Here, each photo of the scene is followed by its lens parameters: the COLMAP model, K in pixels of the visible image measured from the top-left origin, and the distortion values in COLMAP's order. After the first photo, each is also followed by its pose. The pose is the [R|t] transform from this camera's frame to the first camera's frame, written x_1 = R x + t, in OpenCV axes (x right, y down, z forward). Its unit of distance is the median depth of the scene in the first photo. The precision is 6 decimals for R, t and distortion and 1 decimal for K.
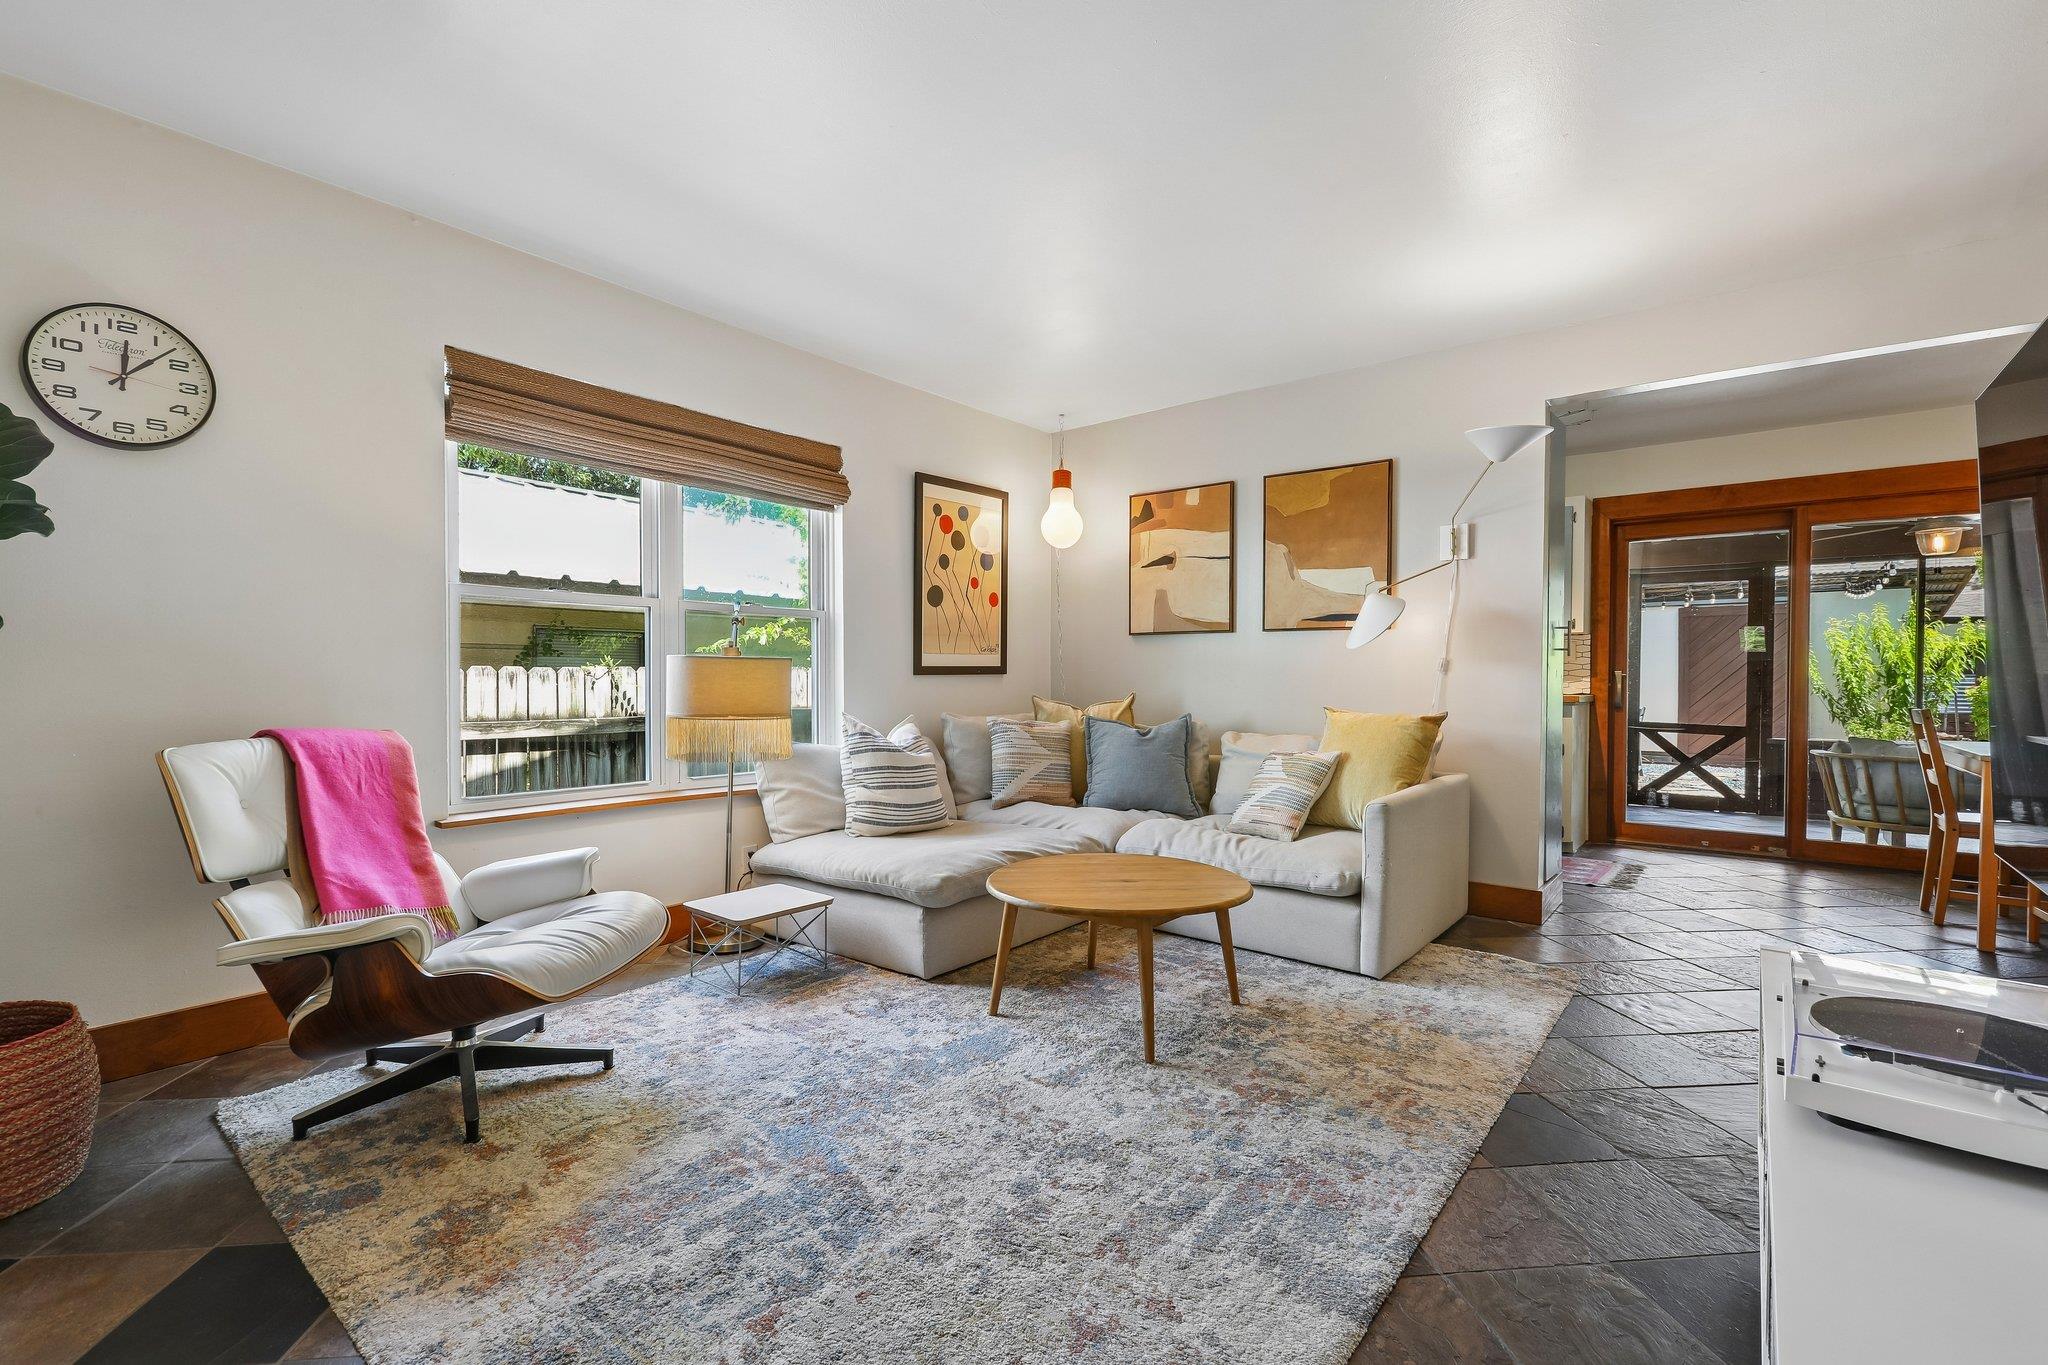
lens RADIAL K [[908.0, 0, 1024.0], [0, 908.0, 682.5], [0, 0, 1]] dist [-0.001132, 0.000255]
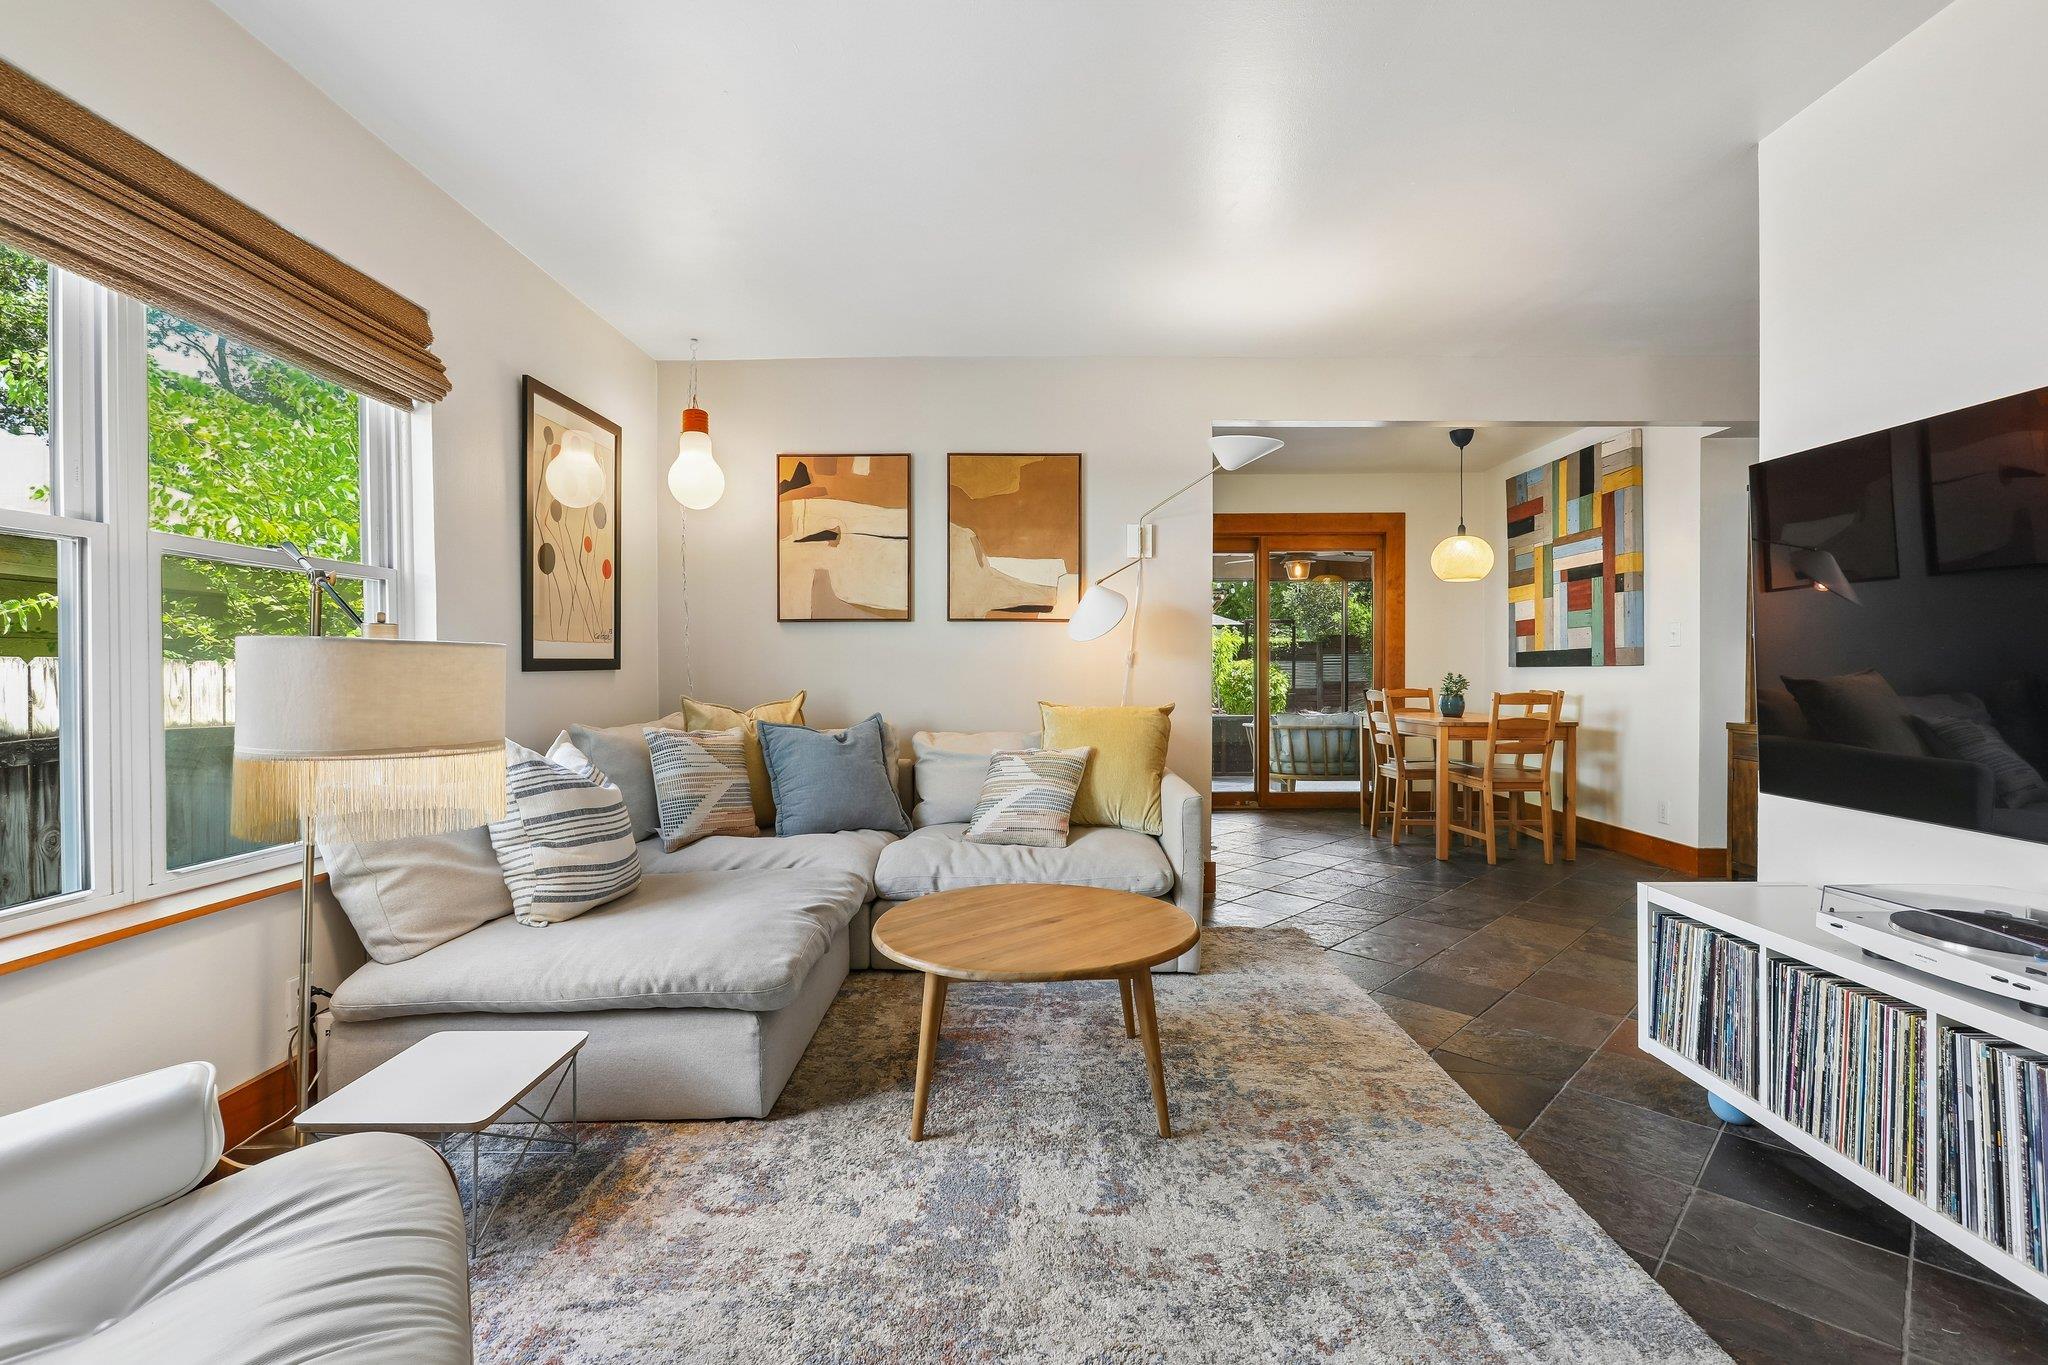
lens RADIAL K [[906.9, 0, 1030.5], [0, 906.9, 675.7], [0, 0, 1]] dist [-0.000806, 0.000208]
pose [[0.779163, -0.010889, 0.626727, -0.262565], [0.012147, 0.999924, 0.002272, -0.002197], [-0.626704, 0.005842, 0.779236, 0.241790]]
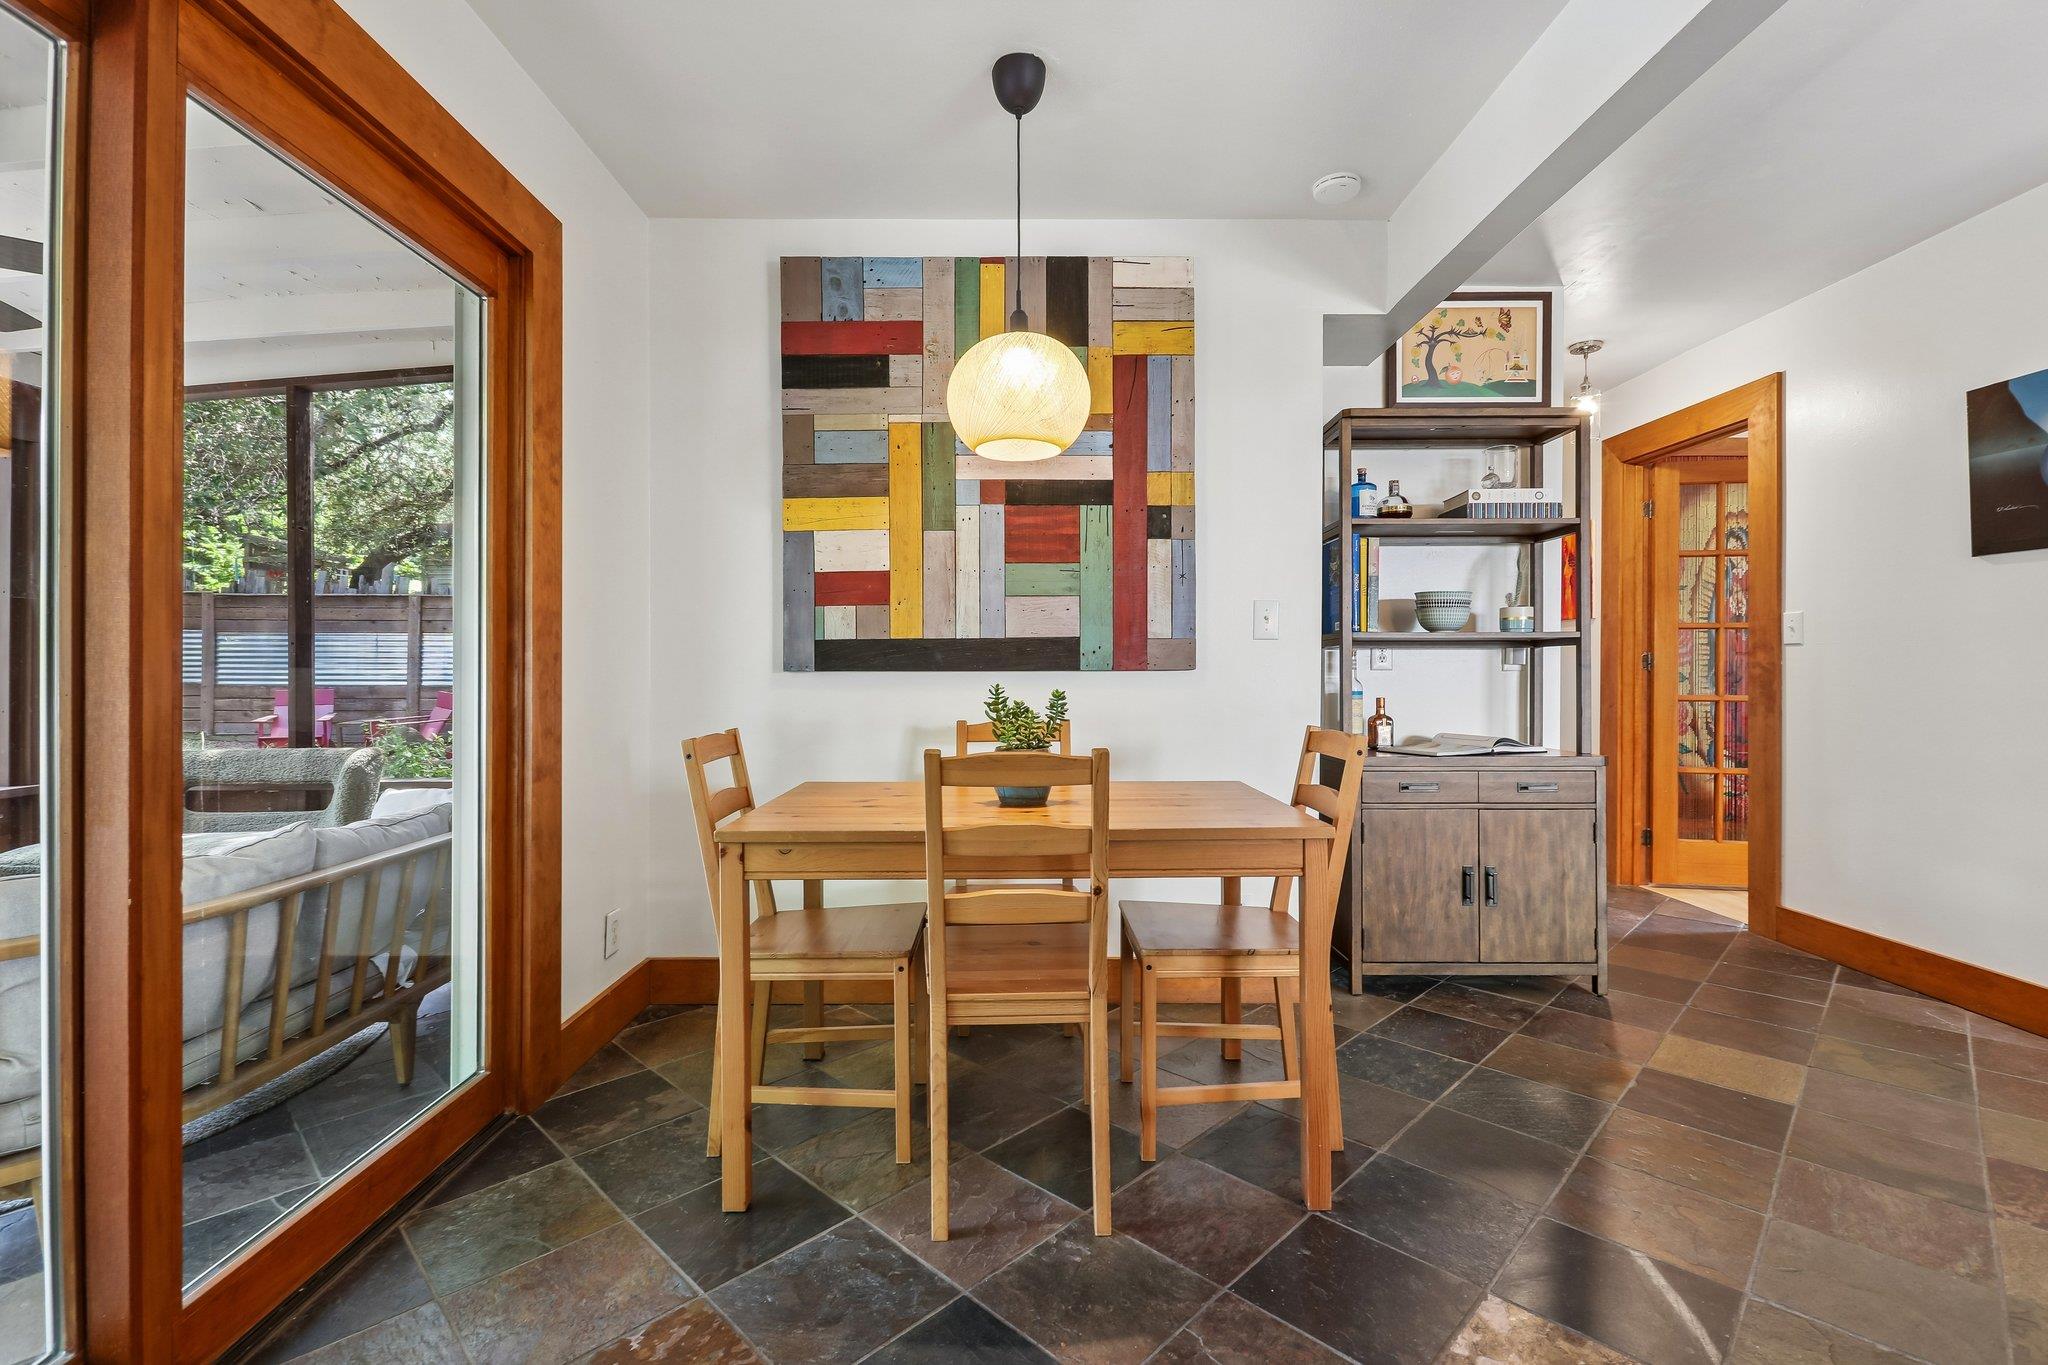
lens RADIAL K [[908.0, 0, 1024.0], [0, 908.0, 682.5], [0, 0, 1]] dist [-0.001132, 0.000255]
pose [[-0.626962, -0.013134, 0.778939, 0.622139], [0.003200, 0.999806, 0.019434, -0.007080], [-0.779043, 0.014677, -0.626799, 1.178051]]
